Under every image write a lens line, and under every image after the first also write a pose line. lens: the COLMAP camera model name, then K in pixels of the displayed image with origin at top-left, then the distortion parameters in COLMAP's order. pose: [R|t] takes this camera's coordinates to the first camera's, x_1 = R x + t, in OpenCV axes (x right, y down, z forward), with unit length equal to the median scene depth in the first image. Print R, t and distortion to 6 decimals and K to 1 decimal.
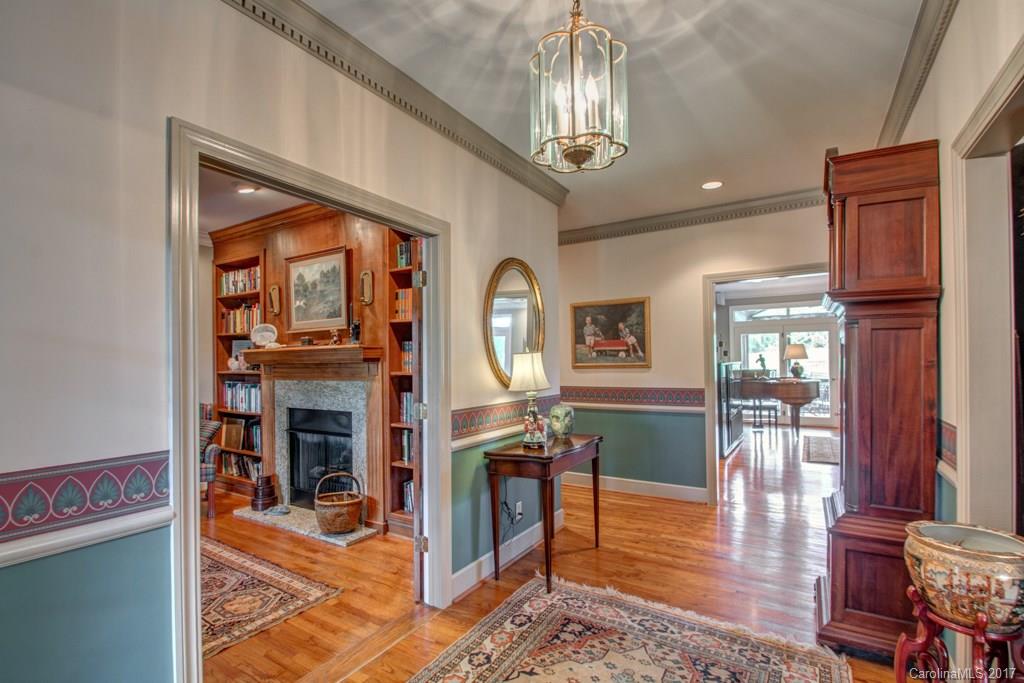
lens RADIAL K [[478.6, 0, 516.6], [0, 478.6, 350.5], [0, 0, 1]] dist [-0.010110, -0.004248]
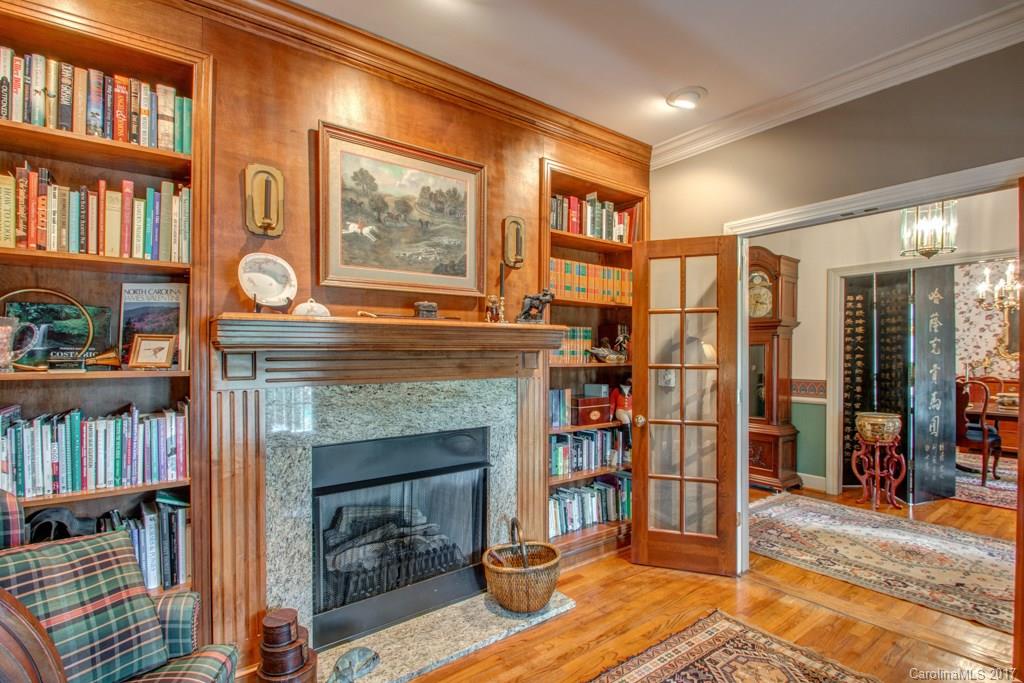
lens RADIAL K [[478.6, 0, 516.9], [0, 478.6, 350.5], [0, 0, 1]] dist [-0.010110, -0.004248]
pose [[0.368628, 0.016052, 0.929438, -0.910733], [-0.026313, 0.999630, -0.006828, 0.027905], [-0.929204, -0.021939, 0.368914, 0.705745]]
